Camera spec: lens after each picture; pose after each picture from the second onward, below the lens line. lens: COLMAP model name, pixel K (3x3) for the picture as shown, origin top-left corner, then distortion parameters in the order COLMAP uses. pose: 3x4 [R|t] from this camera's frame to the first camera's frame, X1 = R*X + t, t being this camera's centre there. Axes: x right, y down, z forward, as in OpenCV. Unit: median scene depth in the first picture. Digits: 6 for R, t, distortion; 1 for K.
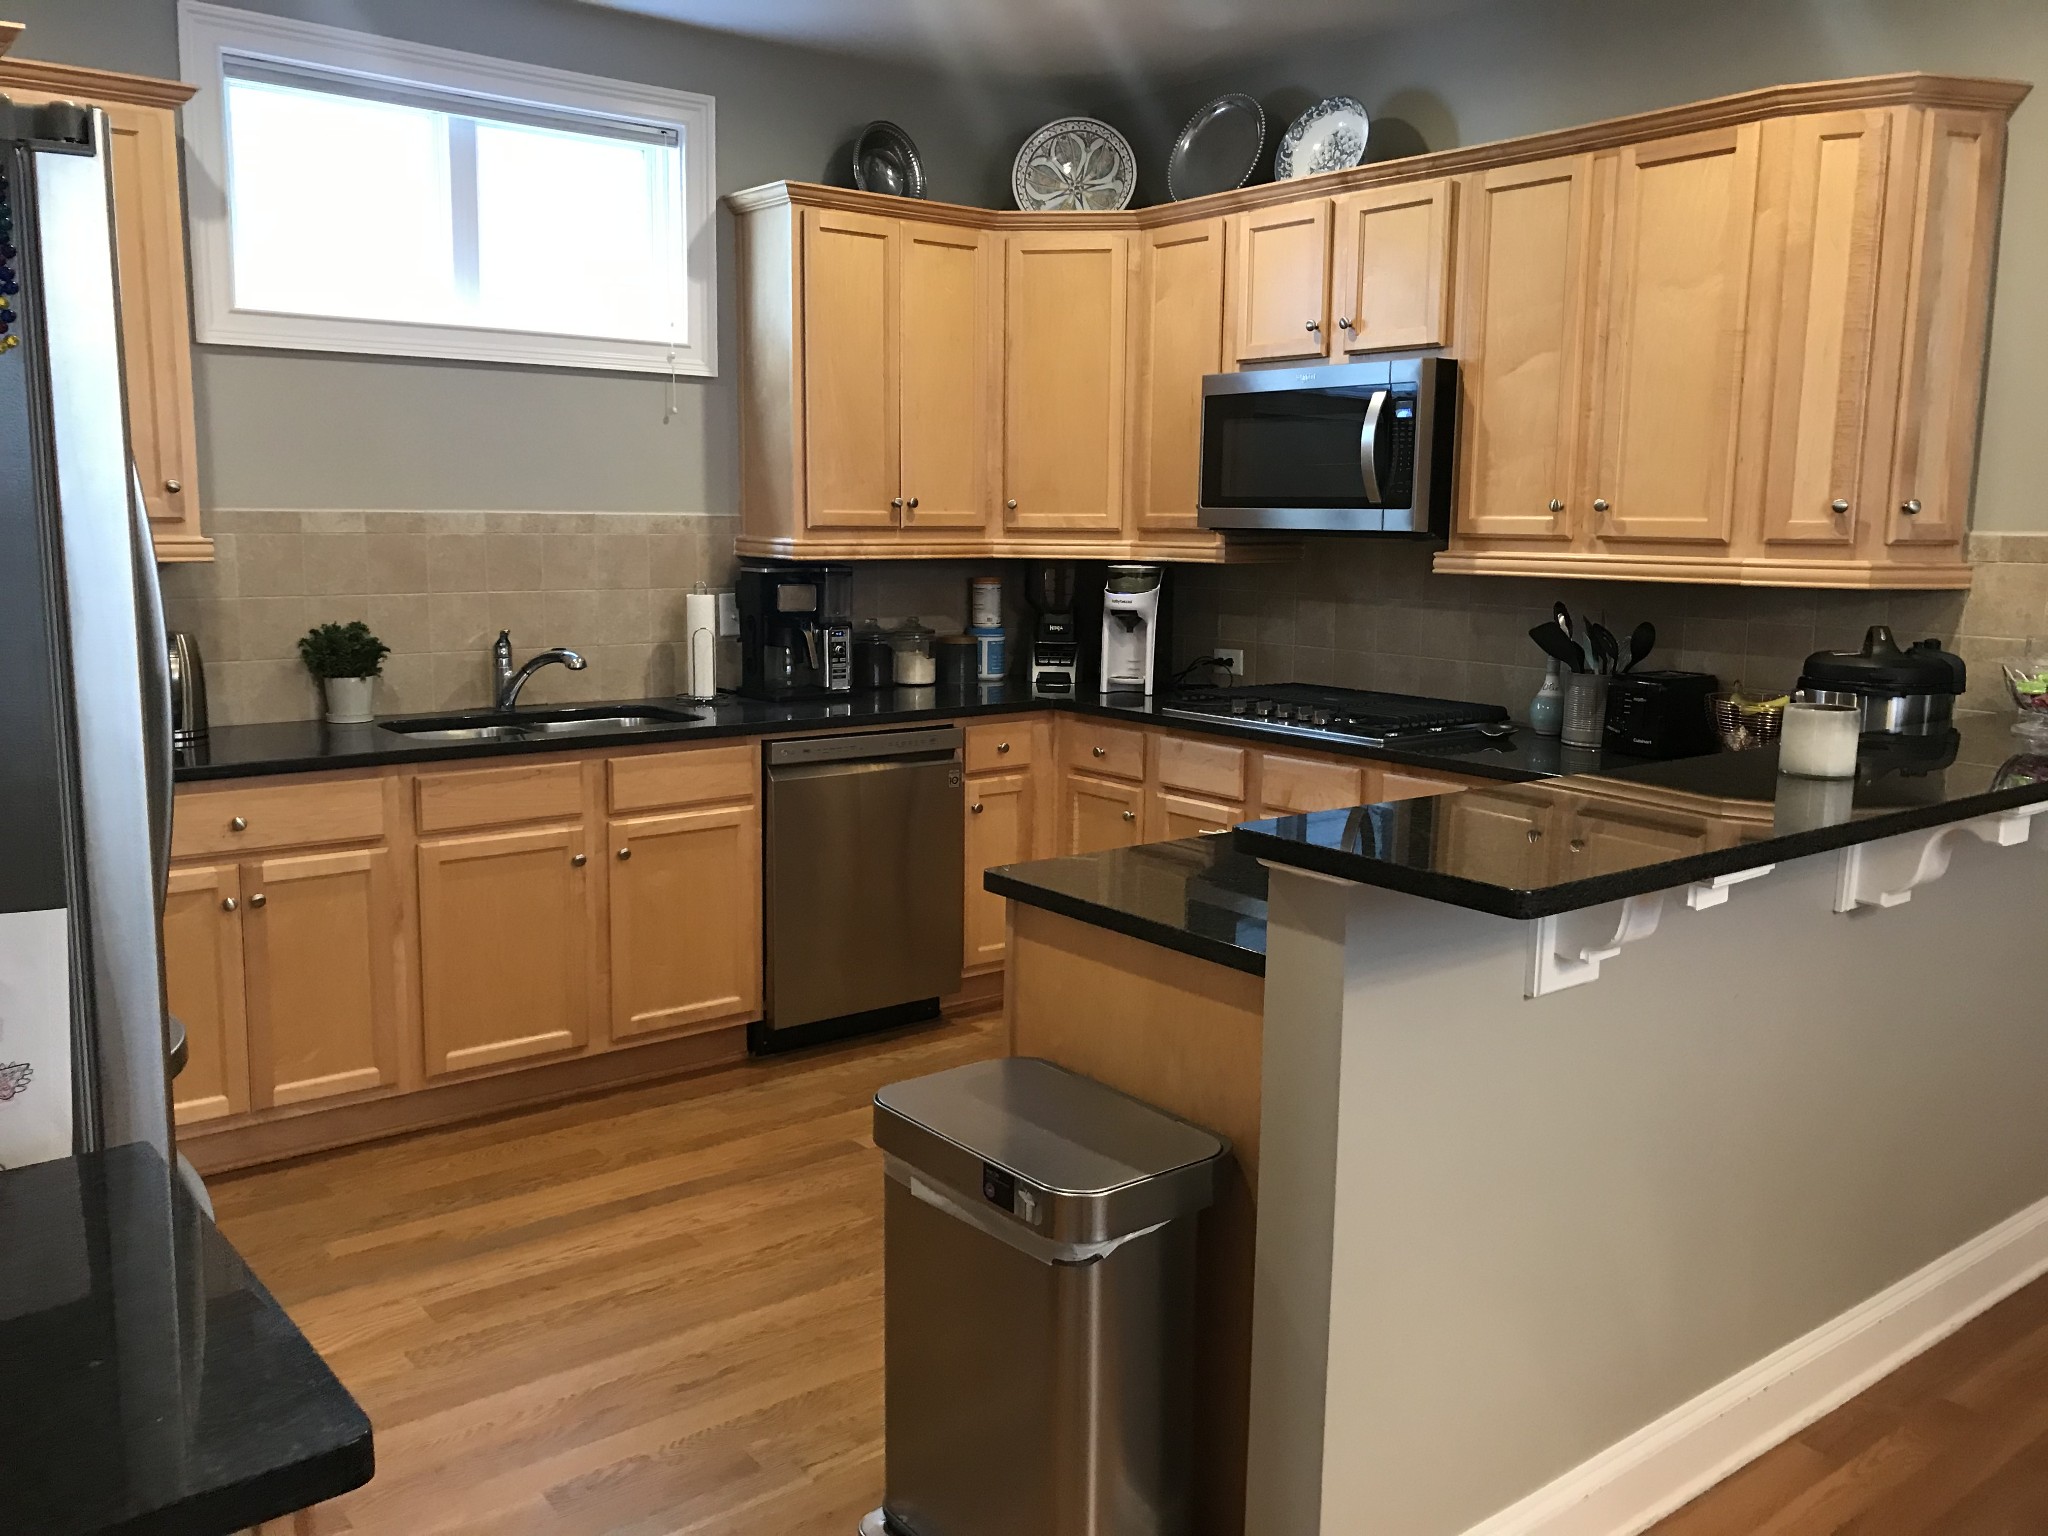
lens RADIAL K [[1705.7, 0, 1032.2], [0, 1705.7, 764.4], [0, 0, 1]] dist [0.030608, -0.020670]
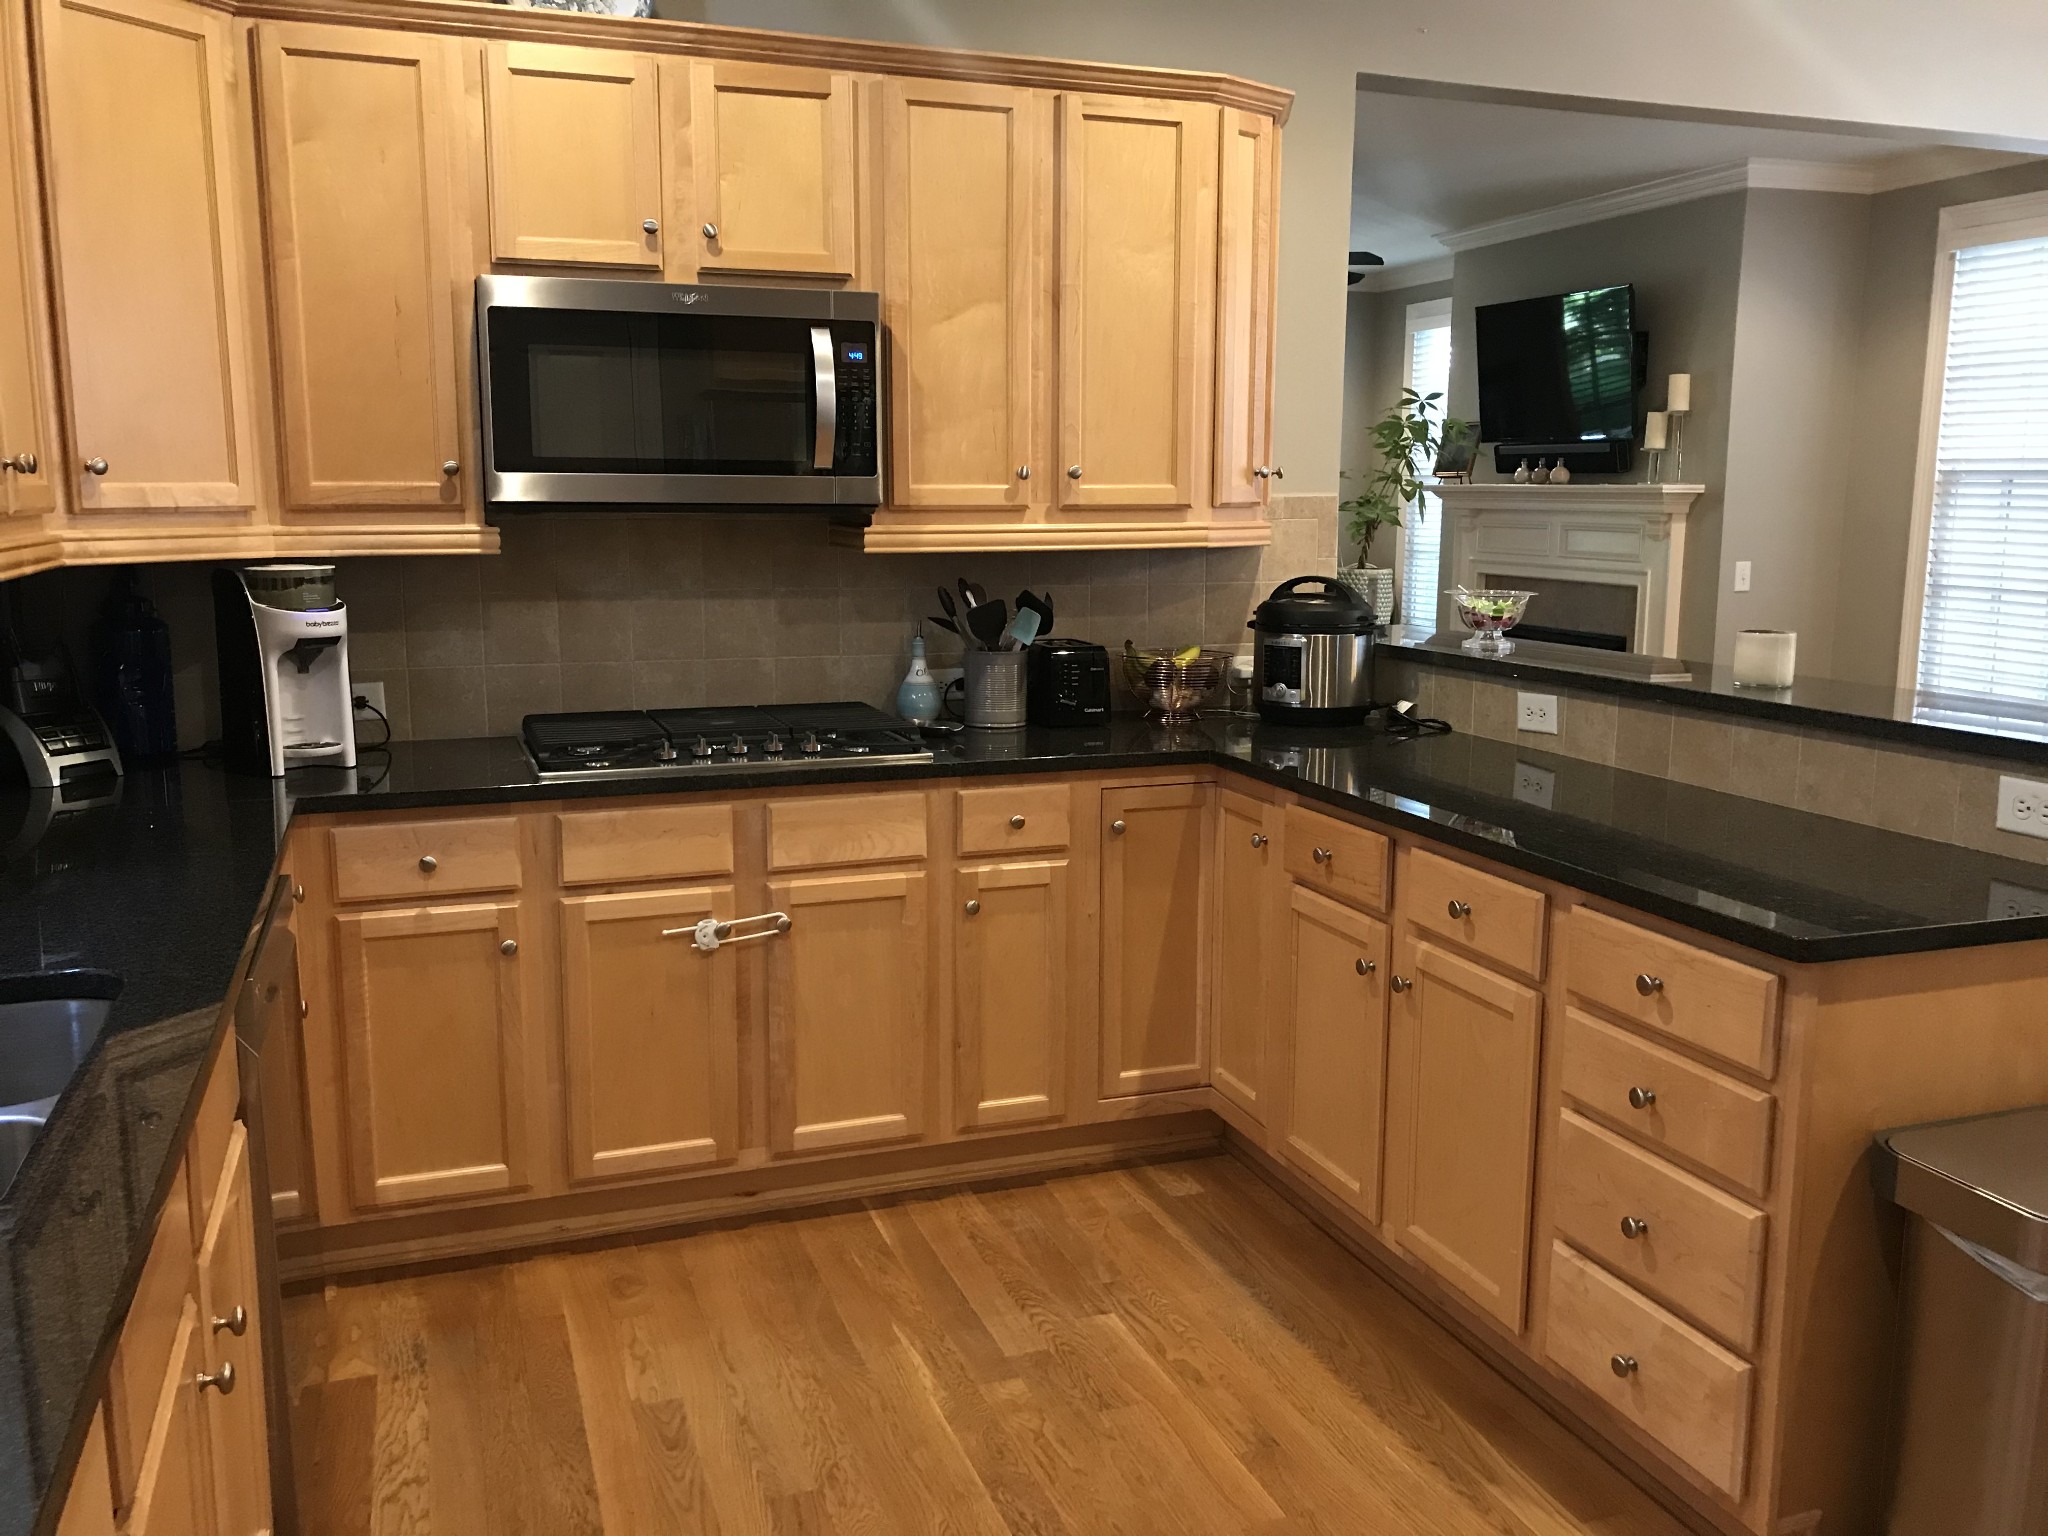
lens RADIAL K [[1705.7, 0, 1023.6], [0, 1705.7, 771.8], [0, 0, 1]] dist [0.030608, -0.020670]
pose [[0.319037, -0.168649, 0.932616, -0.533355], [0.139889, 0.981641, 0.129660, -0.102698], [-0.937361, 0.089096, 0.336772, 0.644531]]
